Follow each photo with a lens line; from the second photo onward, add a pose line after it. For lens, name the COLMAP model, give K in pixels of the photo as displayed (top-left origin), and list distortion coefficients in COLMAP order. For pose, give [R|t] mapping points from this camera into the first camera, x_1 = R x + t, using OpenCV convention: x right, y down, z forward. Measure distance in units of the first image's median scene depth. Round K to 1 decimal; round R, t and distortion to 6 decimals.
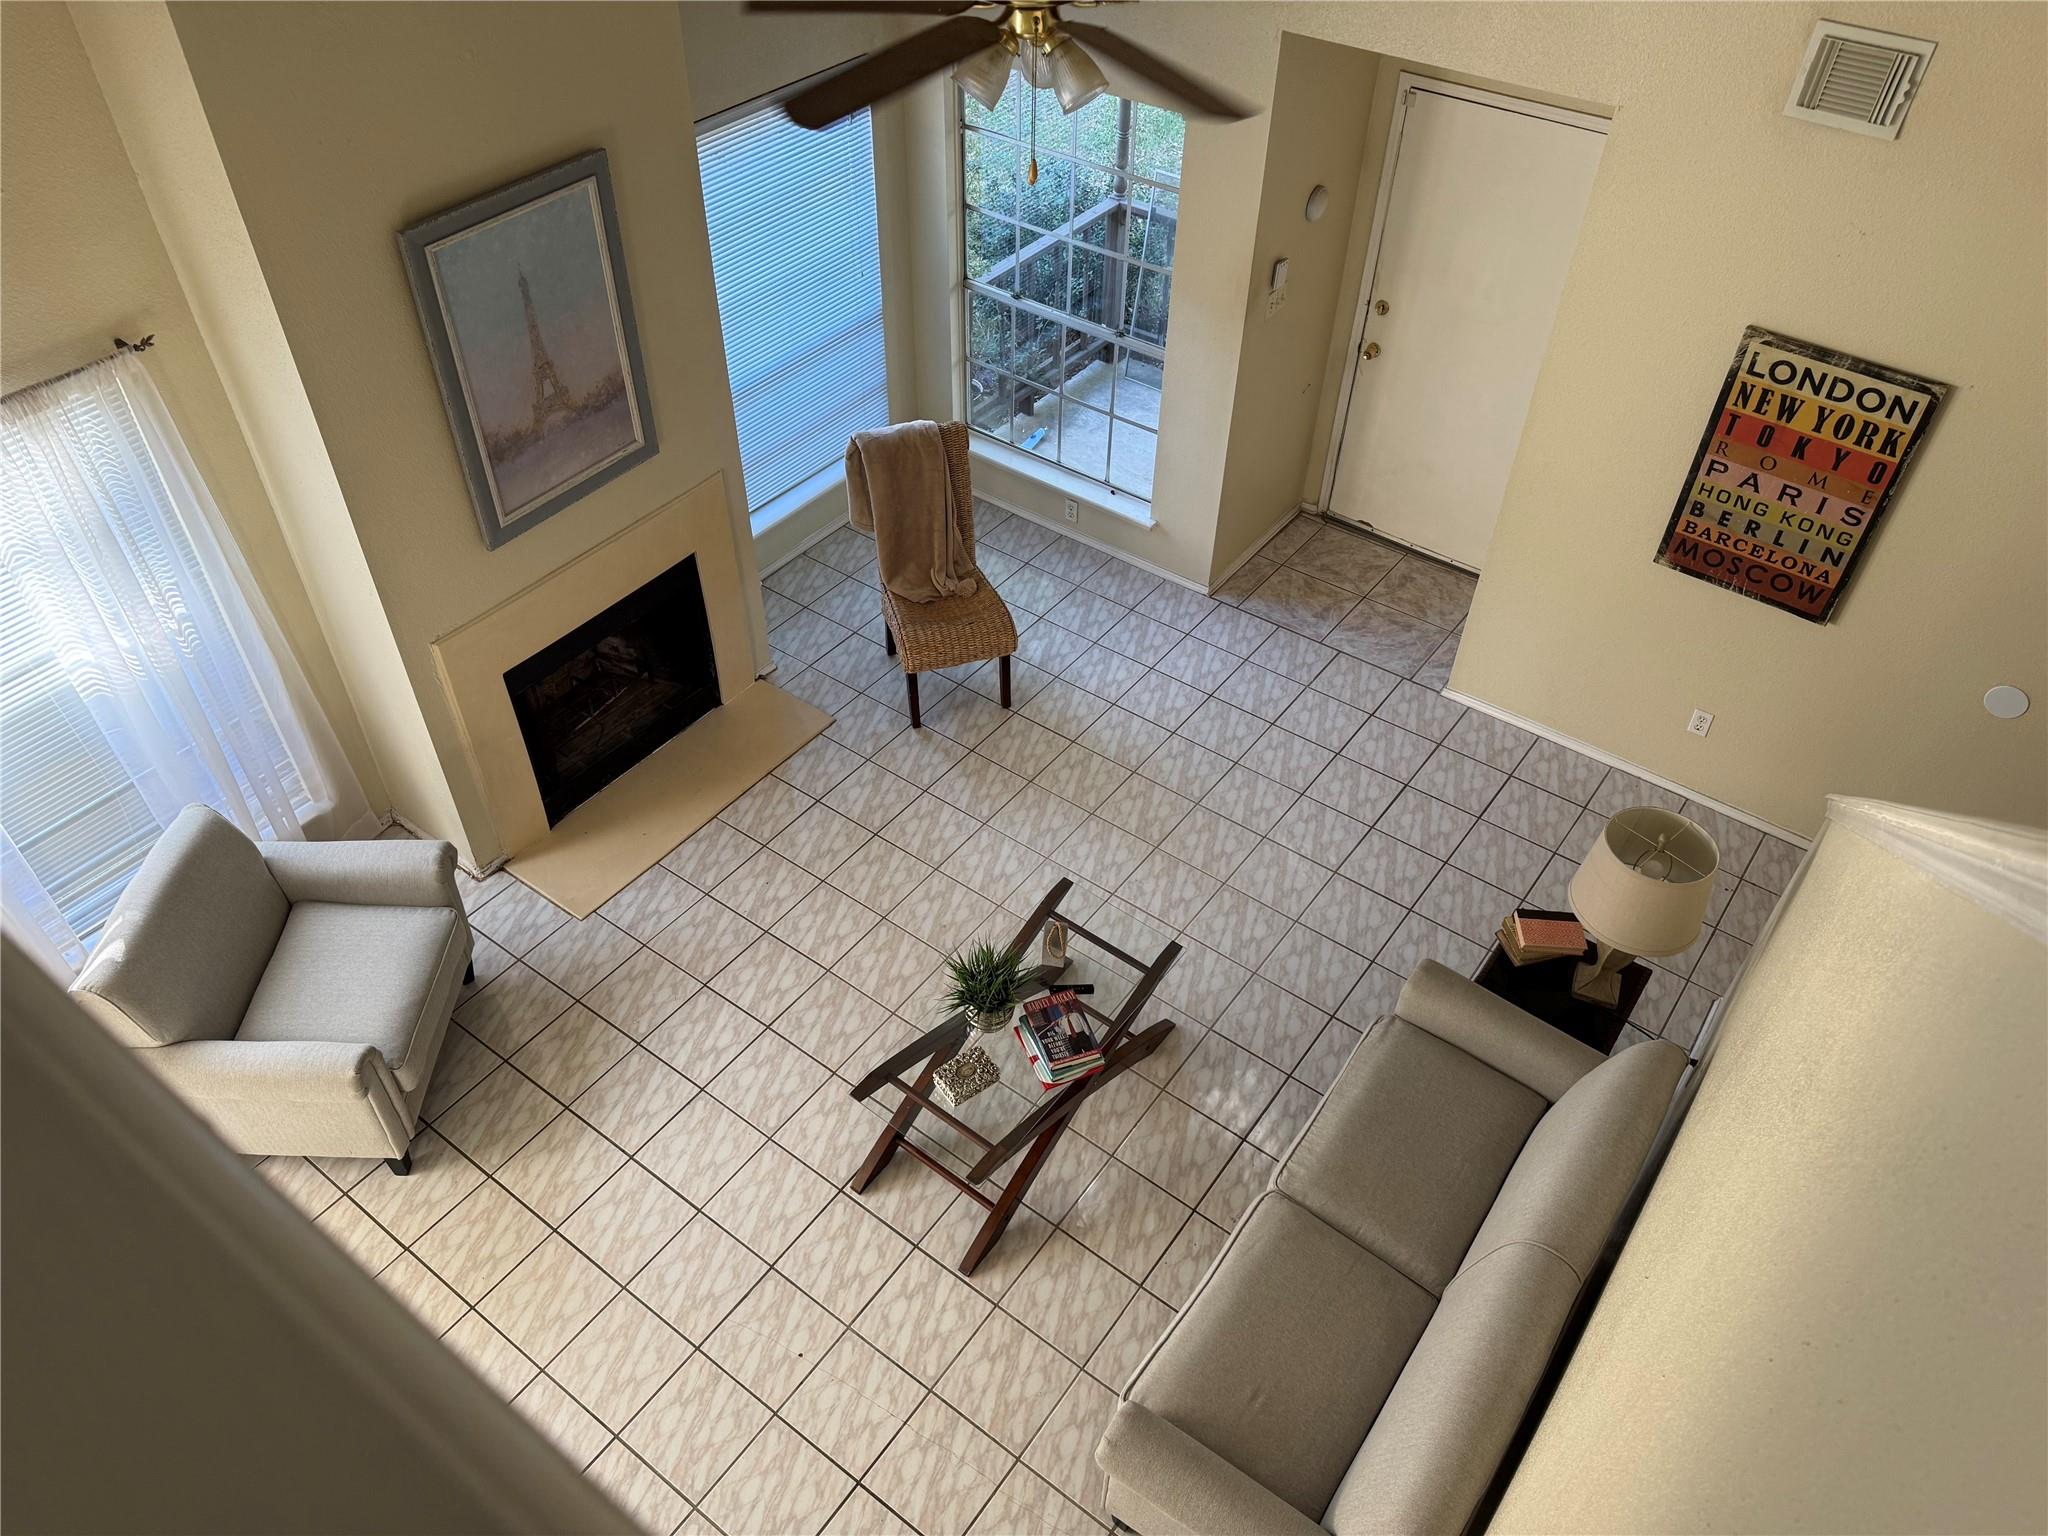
lens RADIAL K [[1427.2, 0, 1024.0], [0, 1427.2, 768.0], [0, 0, 1]] dist [0.026731, -0.033107]
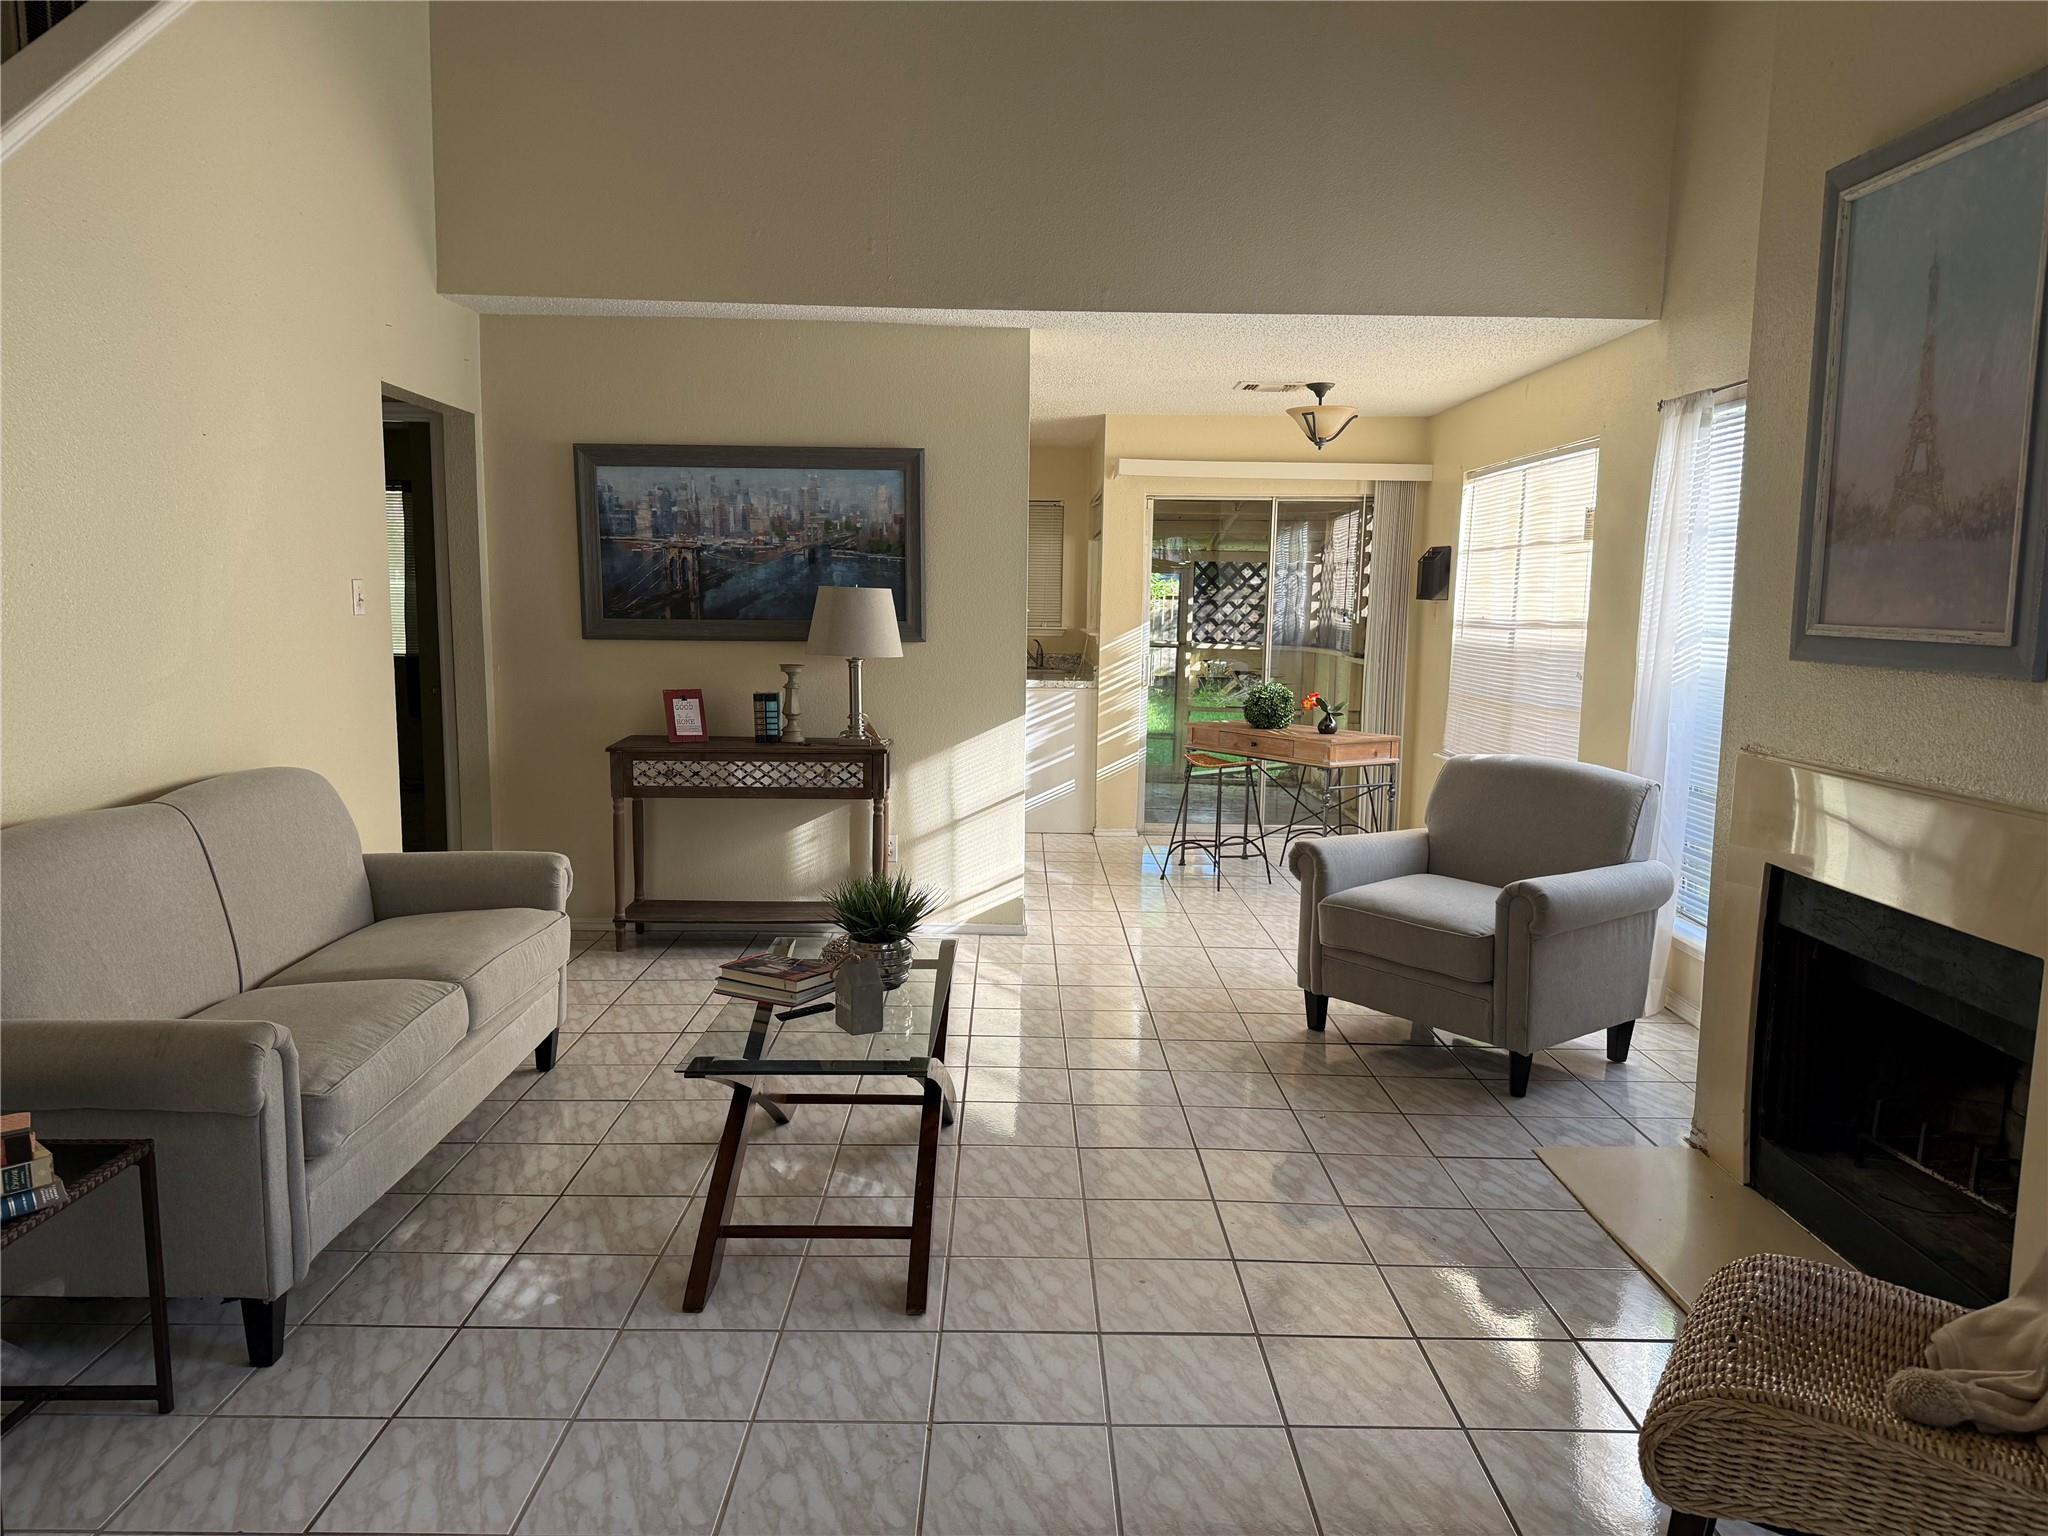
lens RADIAL K [[1427.2, 0, 1024.0], [0, 1427.2, 768.0], [0, 0, 1]] dist [0.026731, -0.033107]
pose [[-0.798334, 0.057032, -0.599508, 0.341606], [-0.429560, 0.643779, 0.633266, -0.397188], [0.422067, 0.763083, -0.489452, 1.219889]]
